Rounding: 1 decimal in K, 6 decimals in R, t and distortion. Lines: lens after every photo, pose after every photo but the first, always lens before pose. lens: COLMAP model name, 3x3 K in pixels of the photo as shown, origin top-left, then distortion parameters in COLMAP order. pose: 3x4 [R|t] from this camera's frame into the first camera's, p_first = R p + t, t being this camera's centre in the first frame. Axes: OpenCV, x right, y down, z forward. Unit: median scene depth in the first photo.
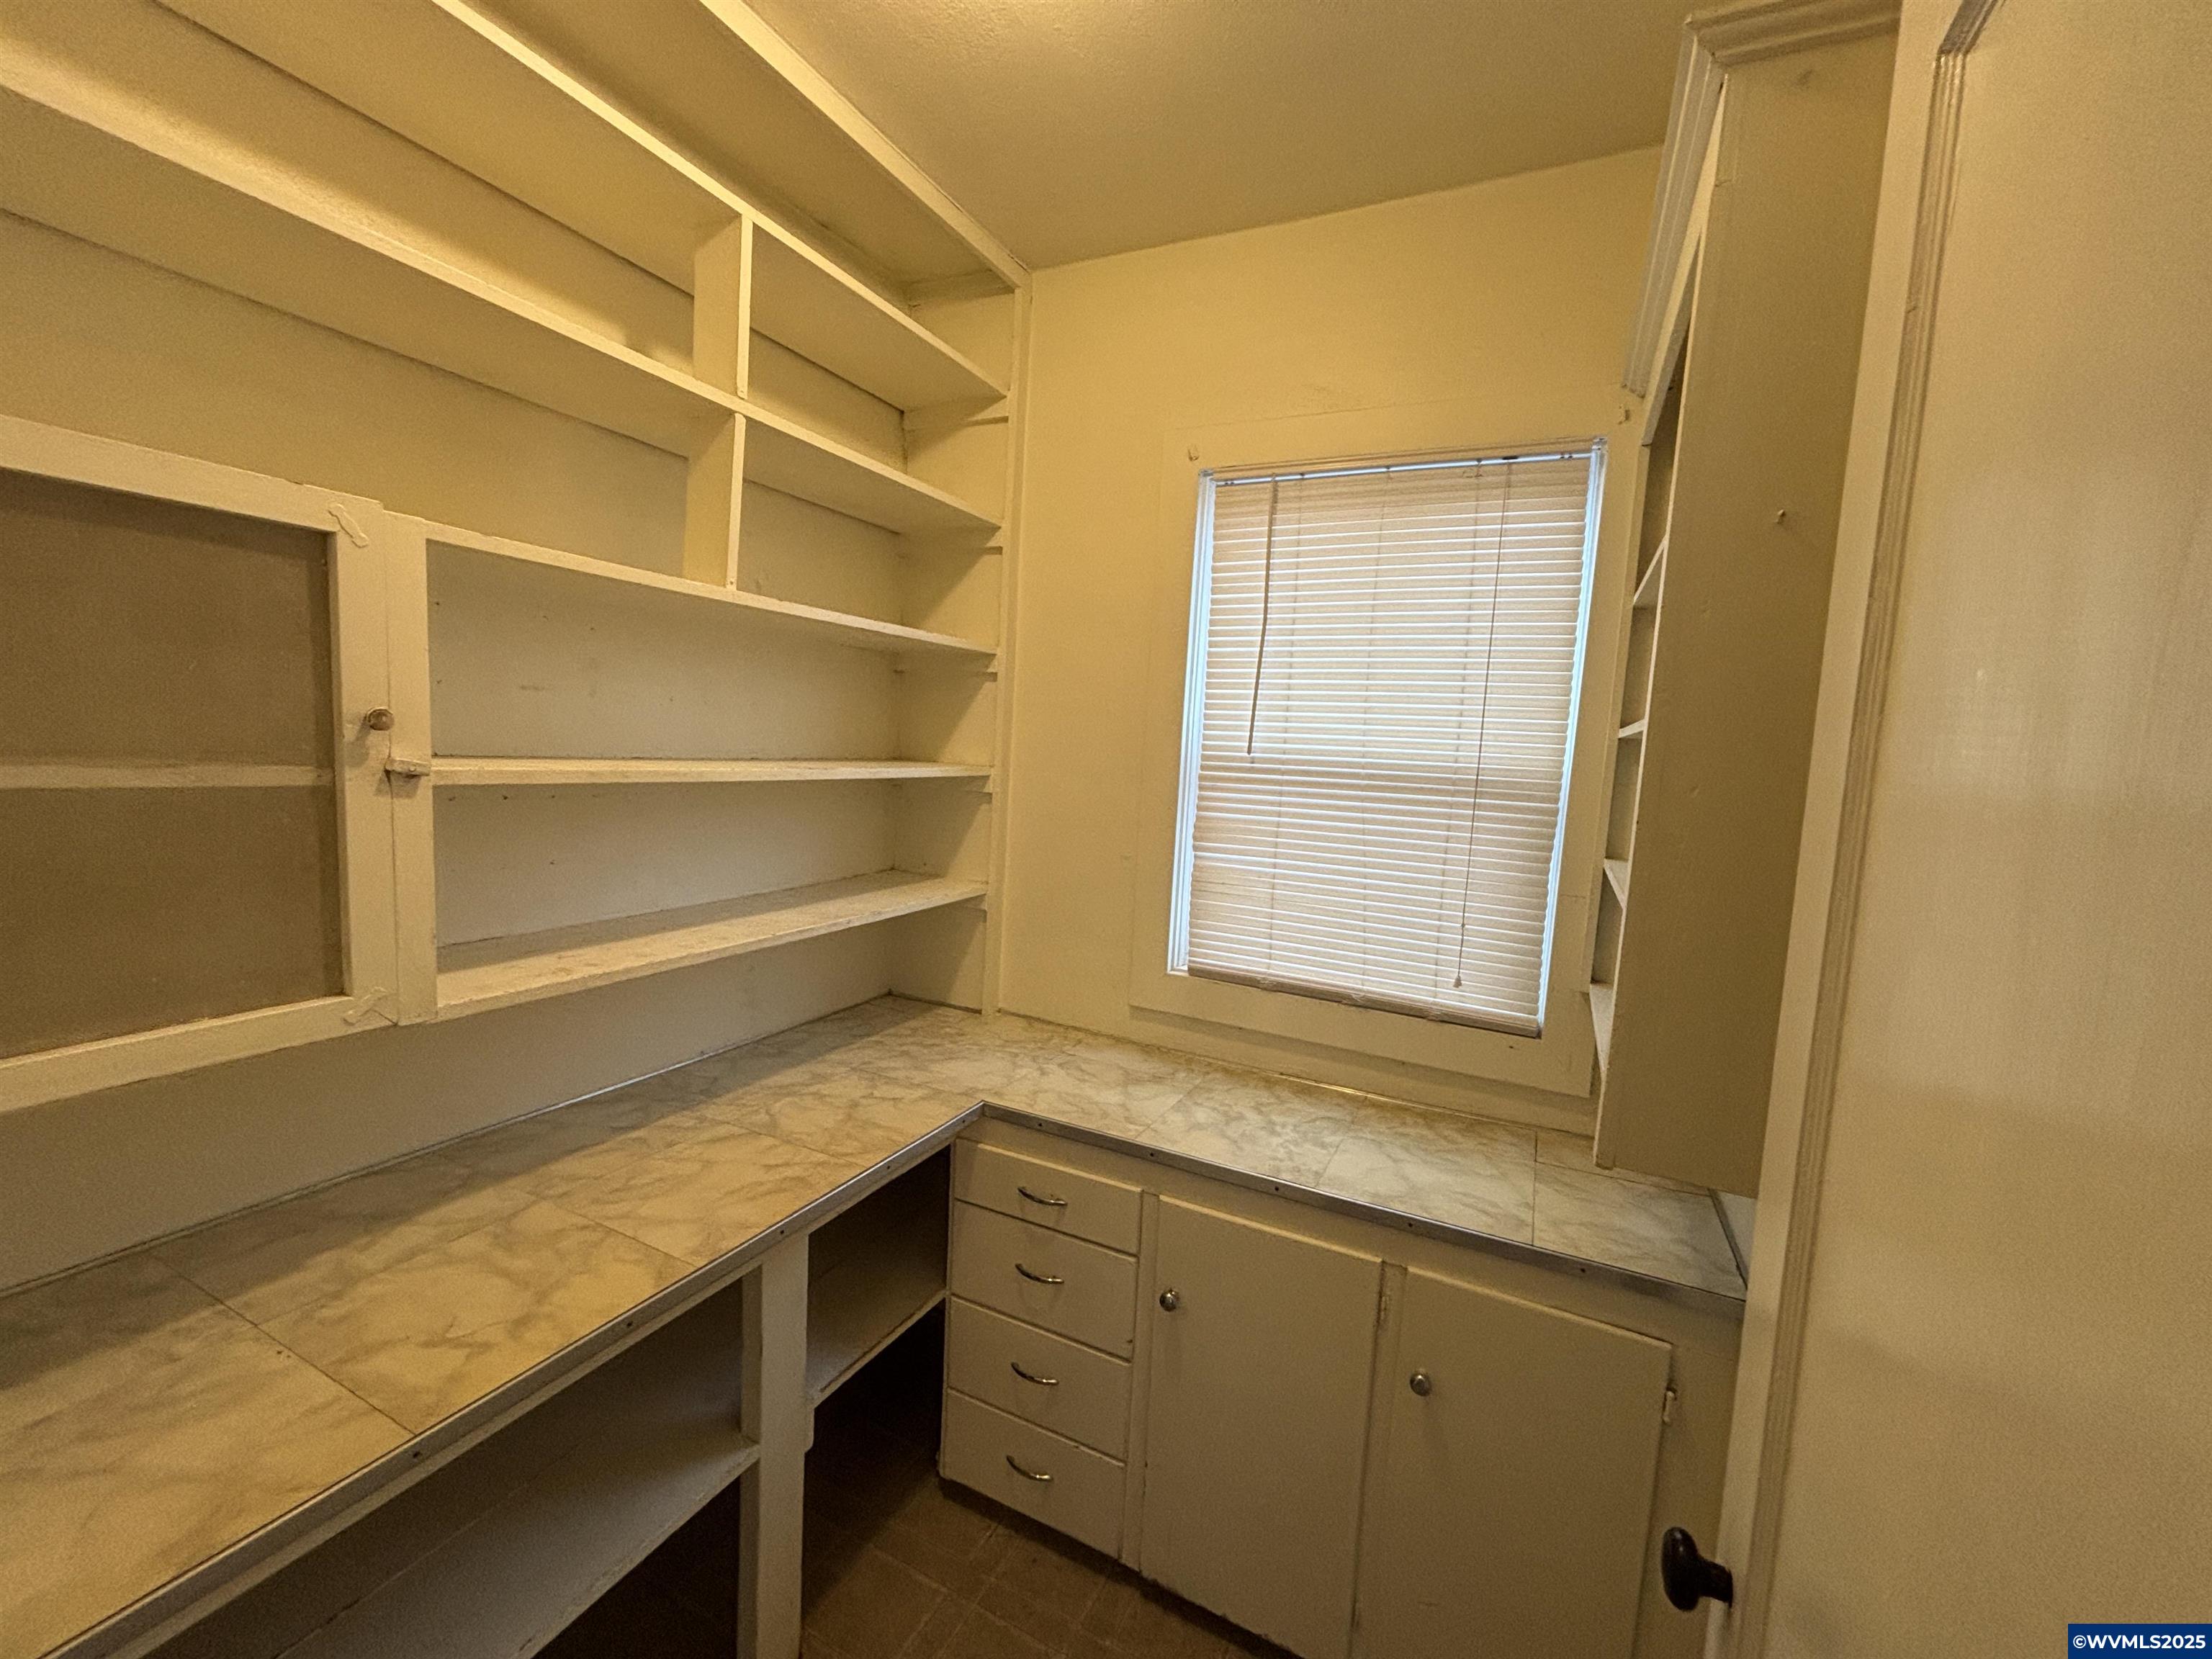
lens RADIAL K [[896.4, 0, 1106.8], [0, 896.4, 818.9], [0, 0, 1]] dist [-0.002590, 0.000346]
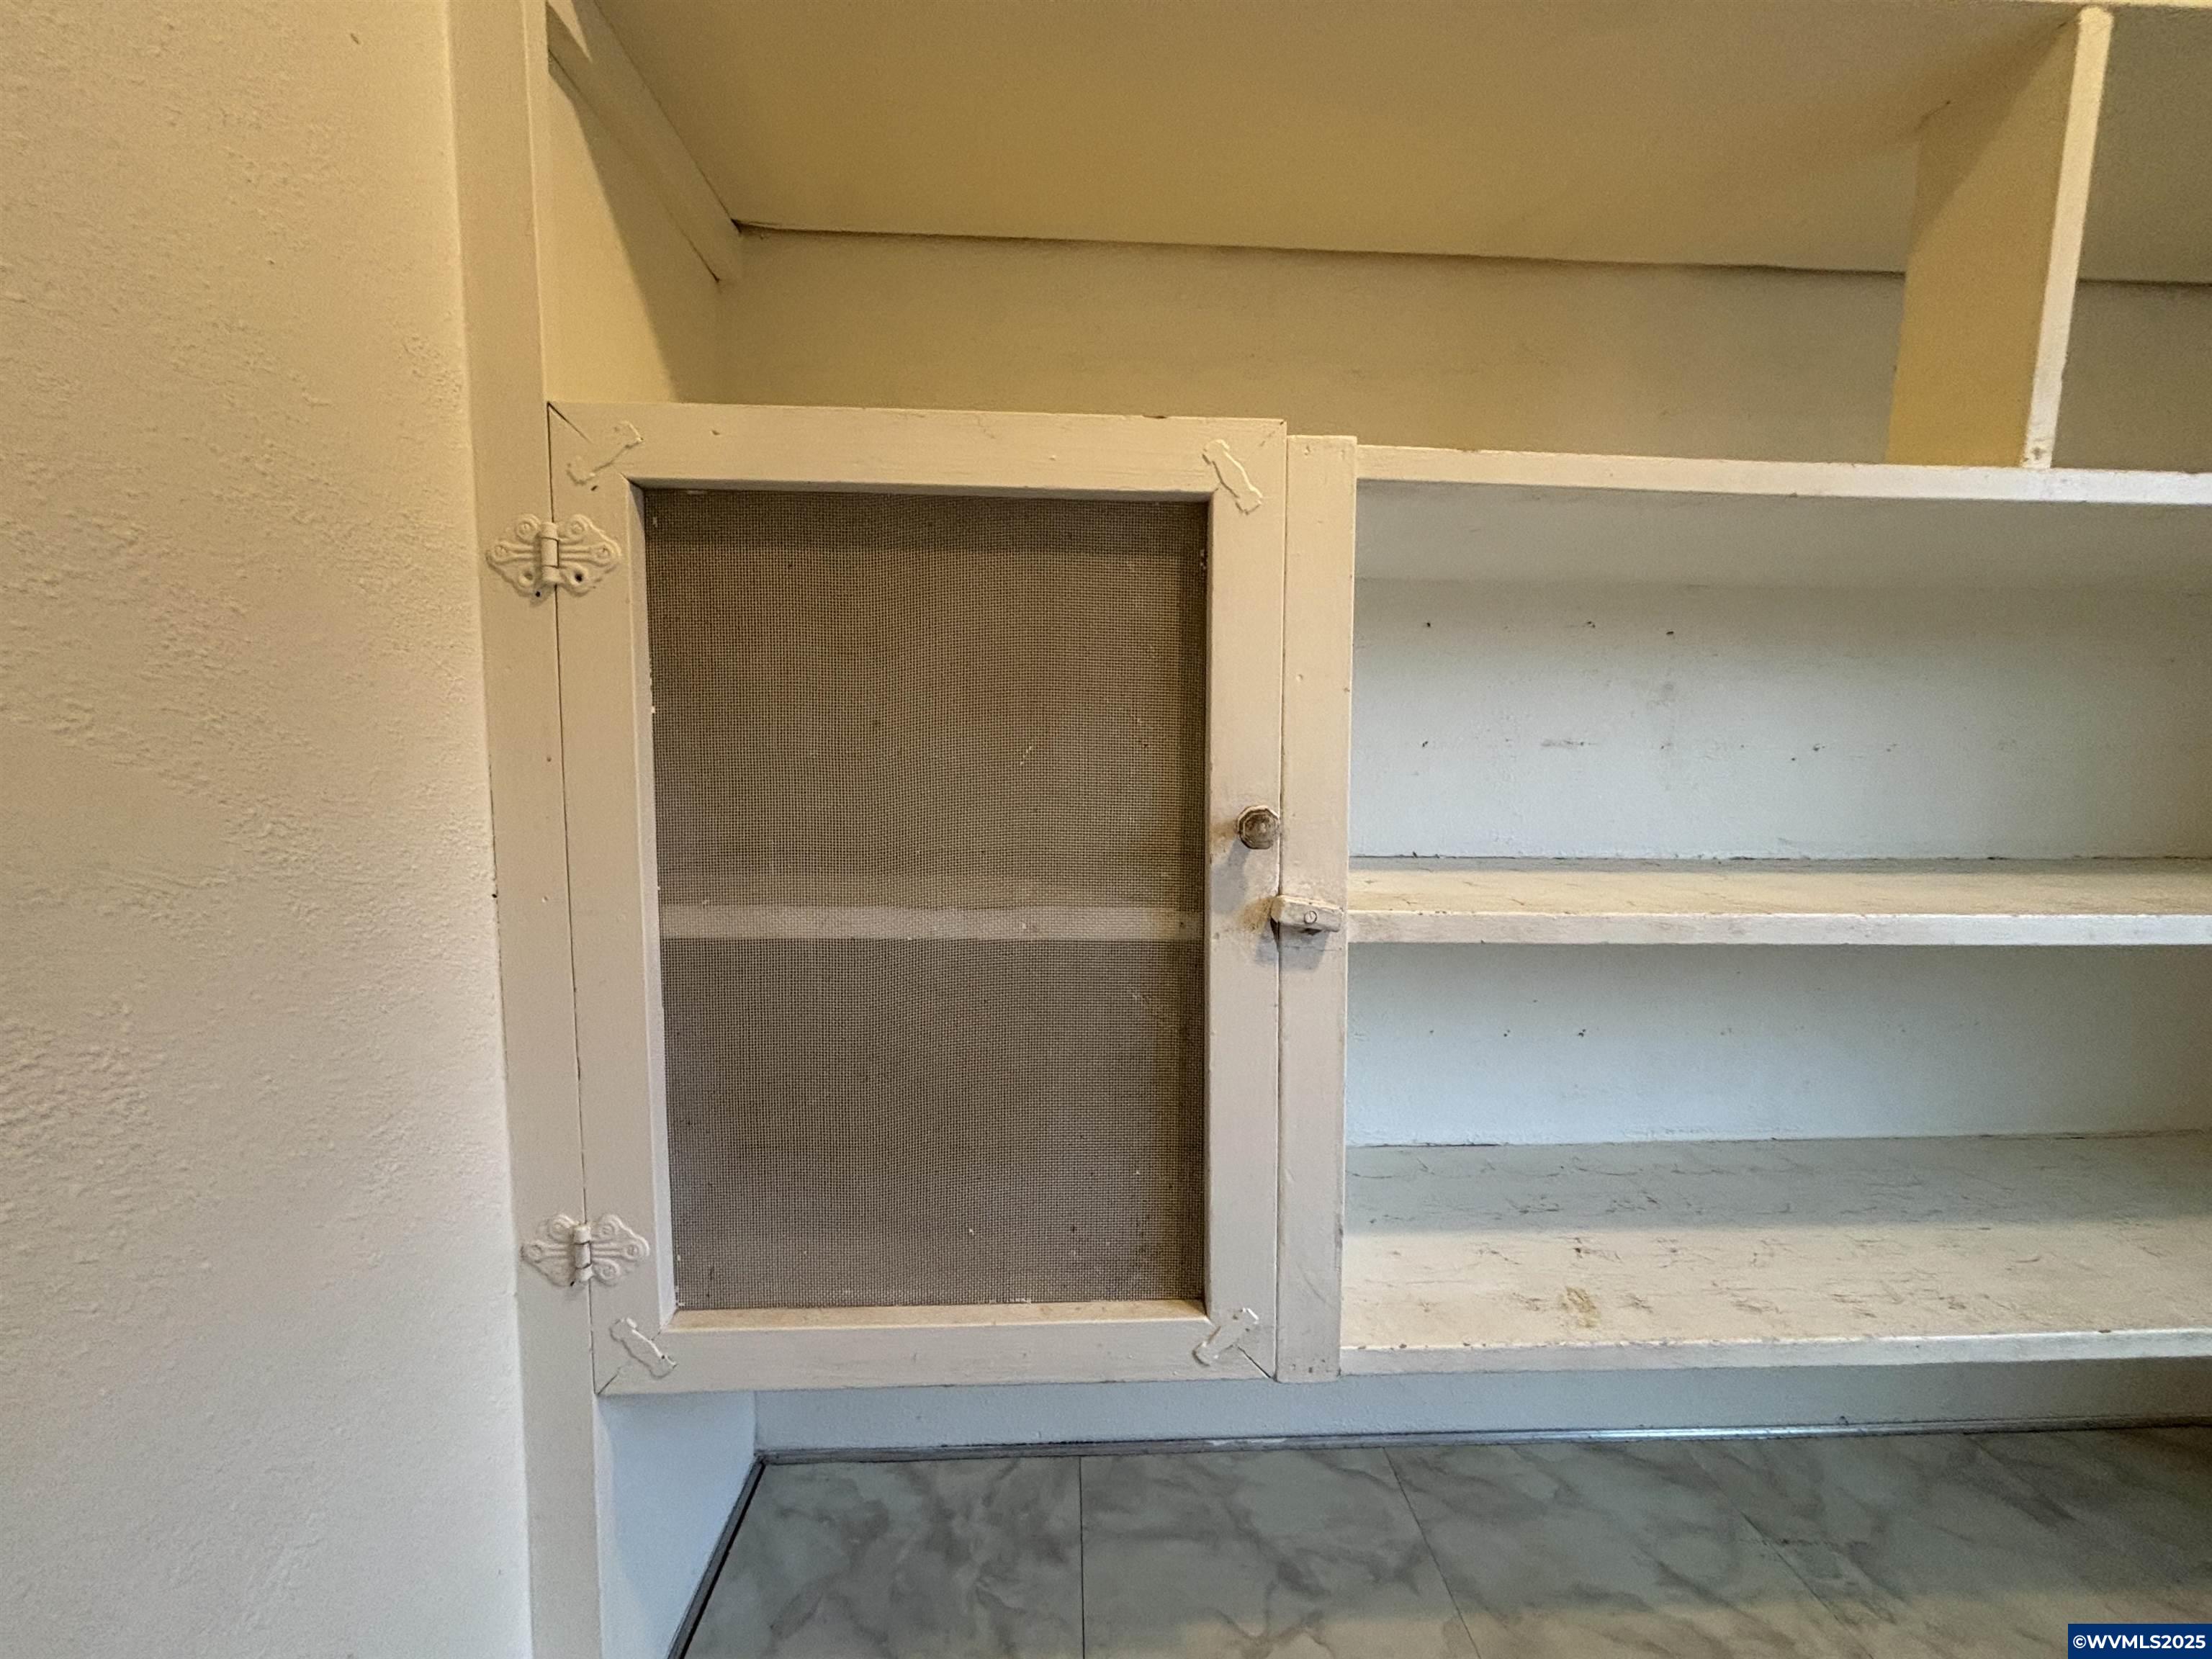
lens RADIAL K [[896.4, 0, 1106.8], [0, 896.4, 818.9], [0, 0, 1]] dist [-0.002590, 0.000346]
pose [[0.483923, 0.014443, -0.874991, -0.267531], [-0.058800, 0.998141, -0.016044, -0.070147], [0.873133, 0.059213, 0.483873, 0.453852]]
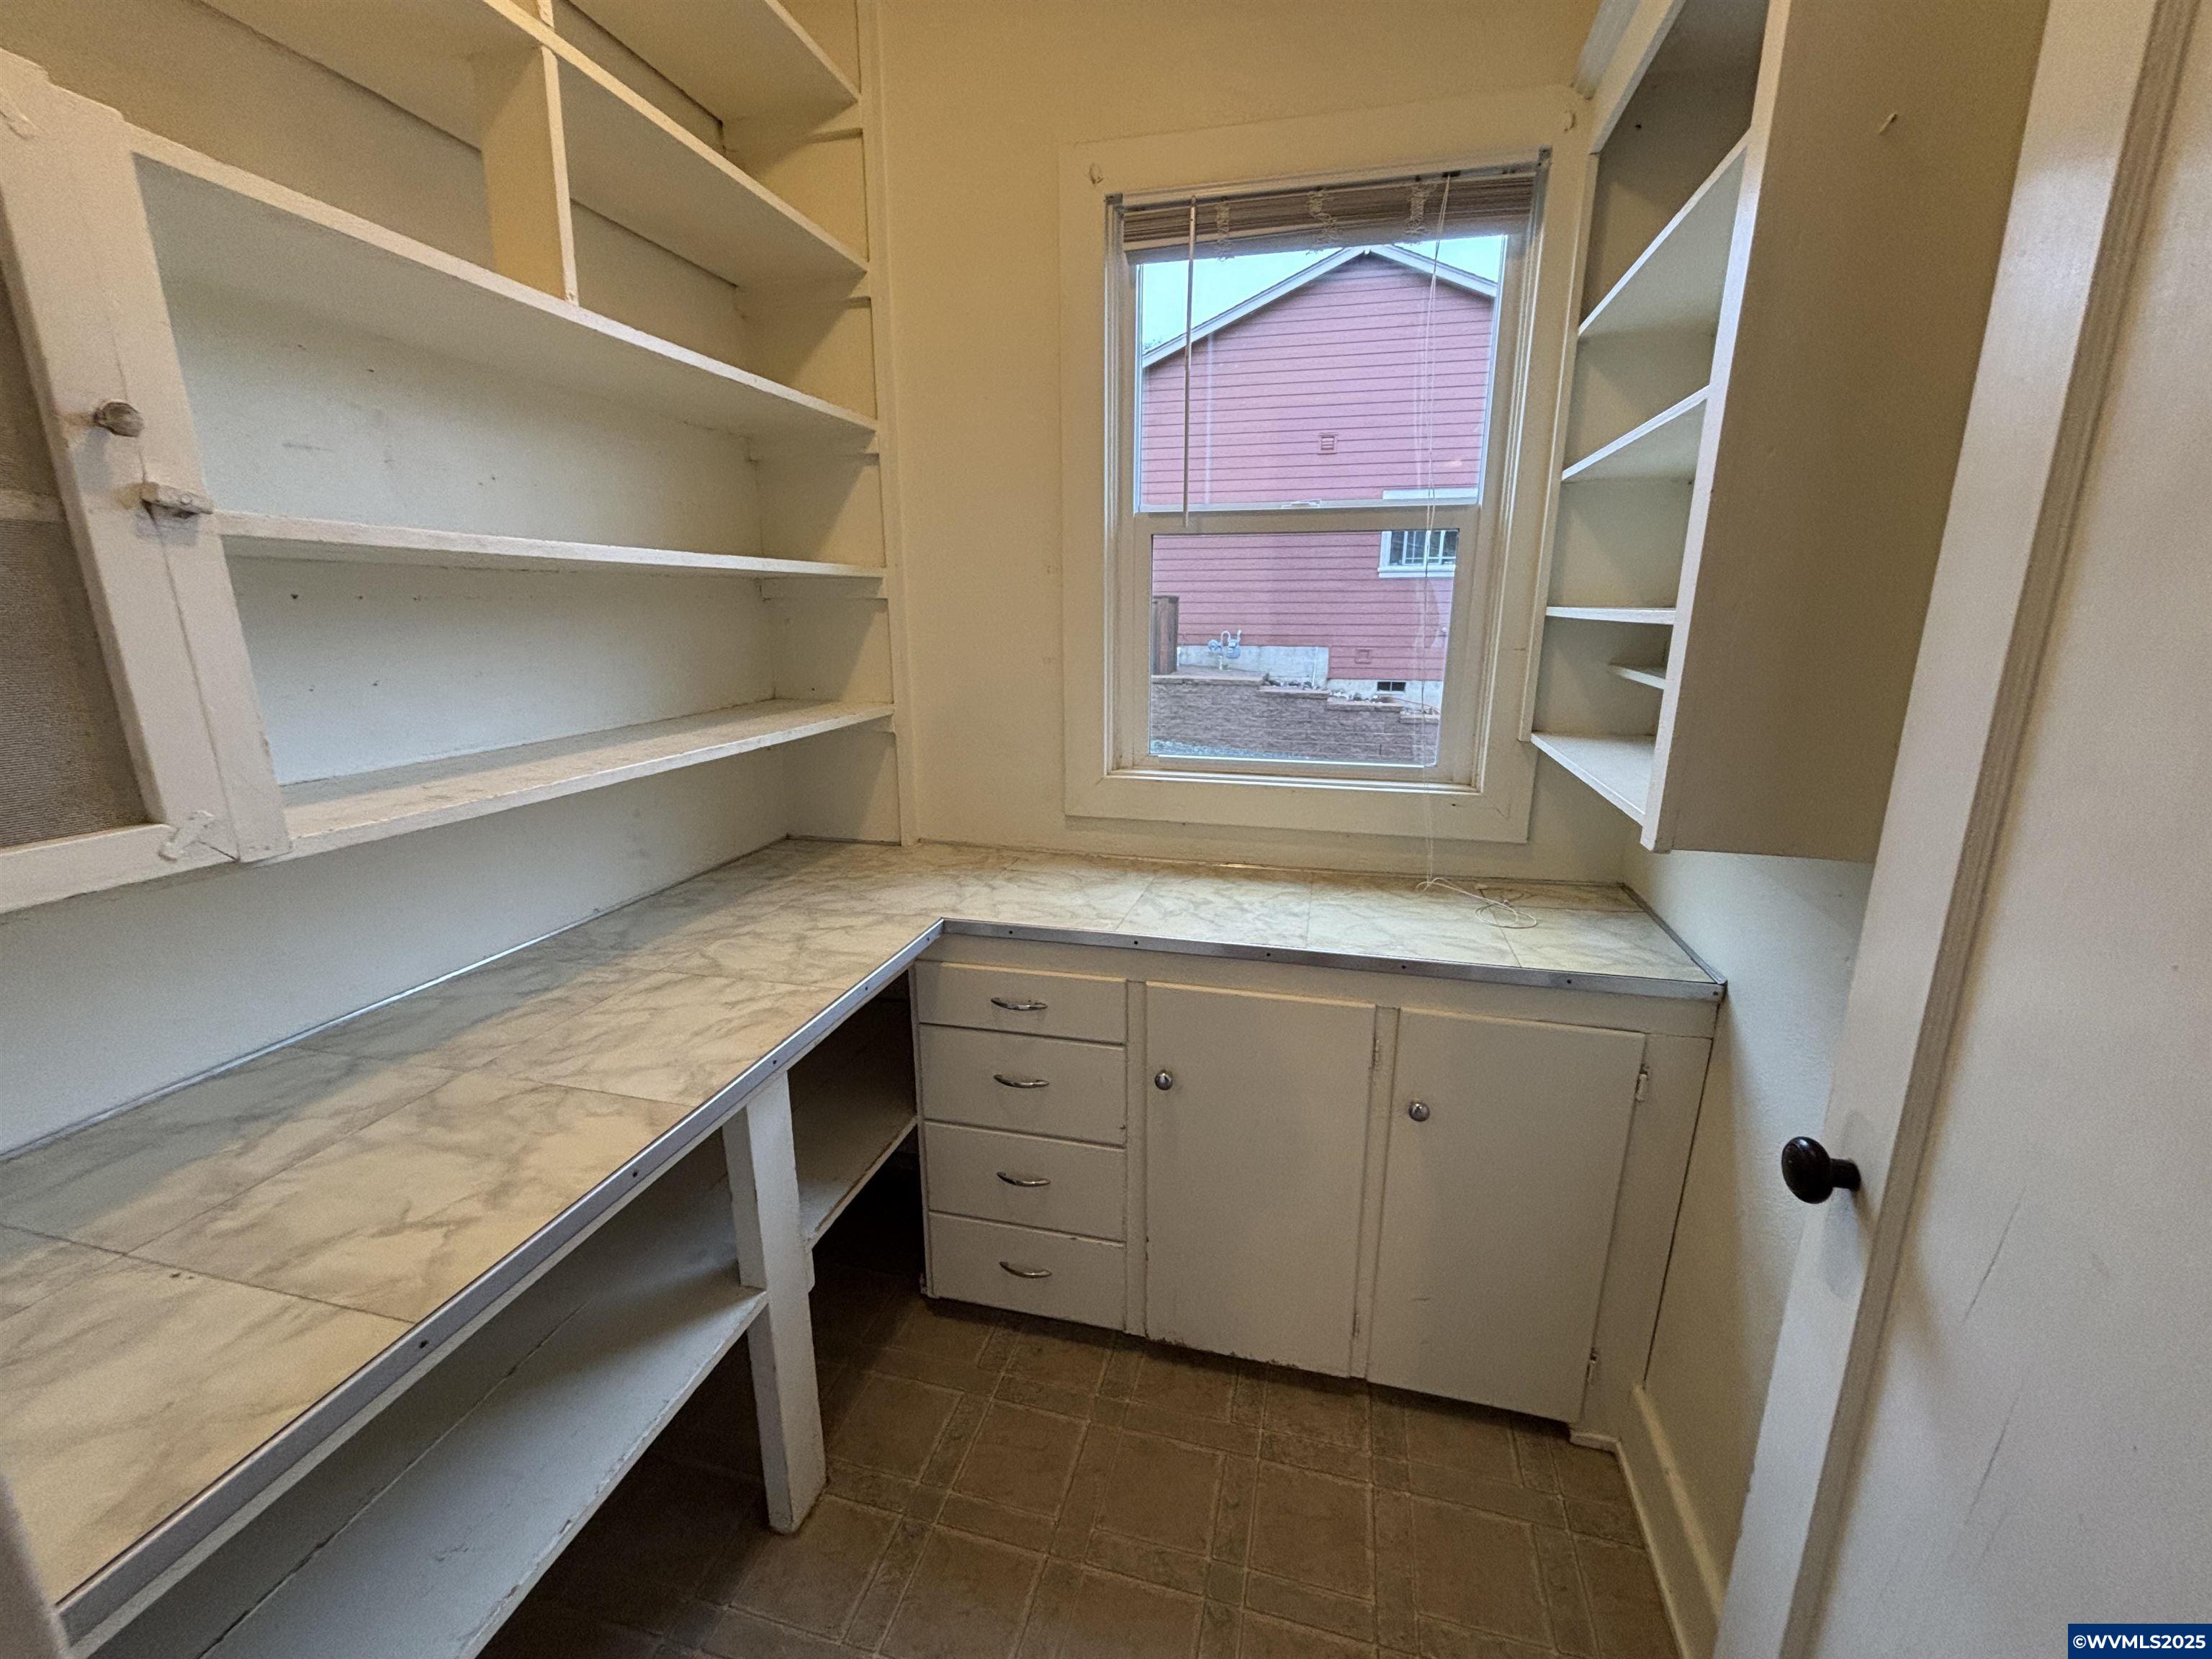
lens RADIAL K [[896.4, 0, 1106.8], [0, 896.4, 818.9], [0, 0, 1]] dist [-0.002590, 0.000346]
pose [[0.976545, -0.102160, 0.189536, -0.158982], [0.072743, 0.985051, 0.156154, 0.094878], [-0.202656, -0.138704, 0.969377, 0.094363]]
